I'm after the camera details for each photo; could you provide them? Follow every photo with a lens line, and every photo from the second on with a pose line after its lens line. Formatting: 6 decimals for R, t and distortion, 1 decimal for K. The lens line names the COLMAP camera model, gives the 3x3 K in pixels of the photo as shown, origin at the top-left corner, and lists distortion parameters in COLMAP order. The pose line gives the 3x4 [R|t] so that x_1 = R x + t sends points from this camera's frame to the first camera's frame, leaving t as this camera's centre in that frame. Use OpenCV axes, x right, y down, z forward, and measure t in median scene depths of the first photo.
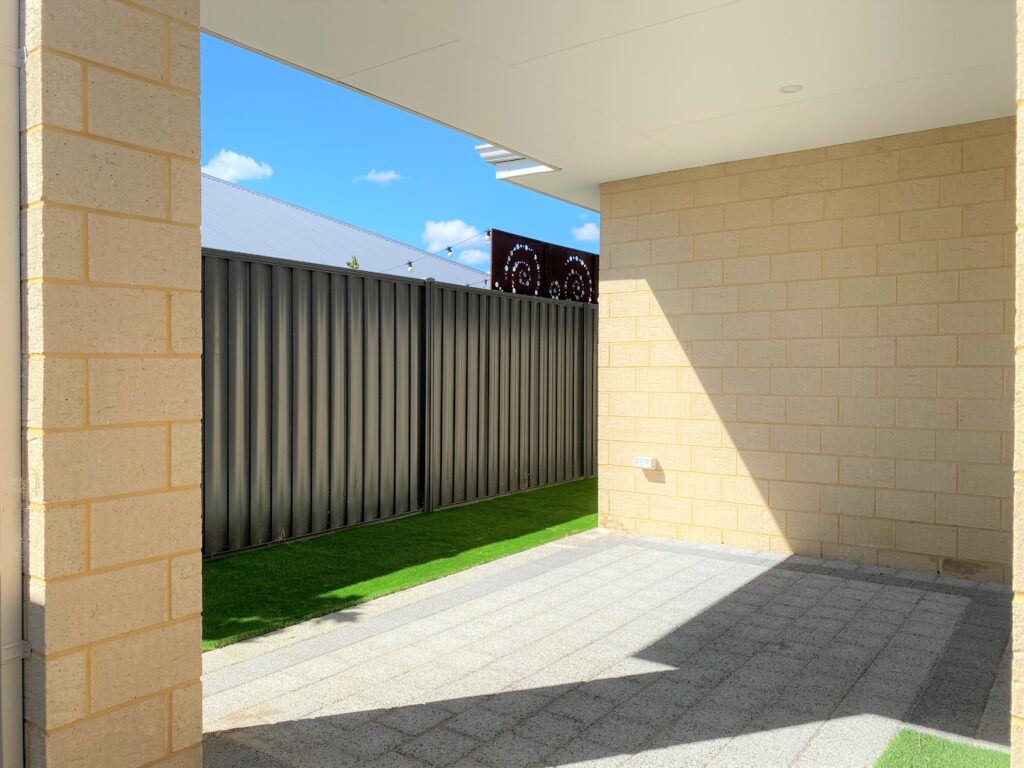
lens RADIAL K [[786.8, 0, 509.9], [0, 786.8, 381.9], [0, 0, 1]] dist [0.053590, -0.071903]
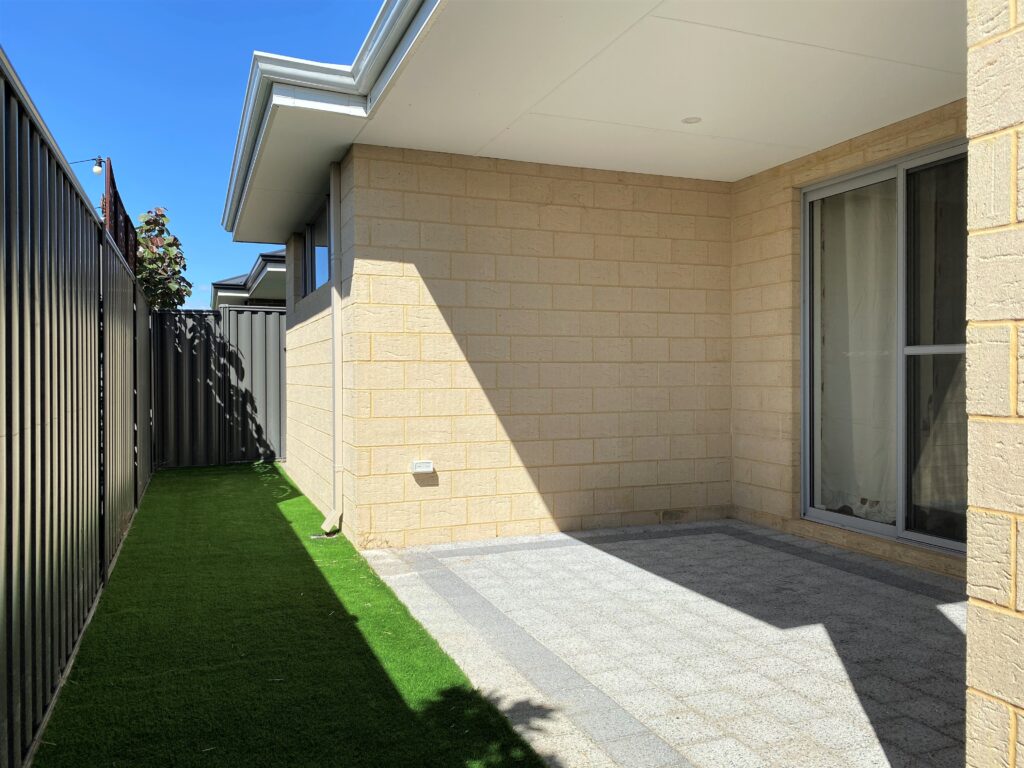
lens RADIAL K [[786.8, 0, 514.0], [0, 786.8, 380.5], [0, 0, 1]] dist [0.053590, -0.071903]
pose [[0.522045, -0.011812, 0.852836, -0.616217], [0.014541, 0.999882, 0.004947, 0.000786], [-0.852794, 0.009819, 0.522156, 0.488975]]
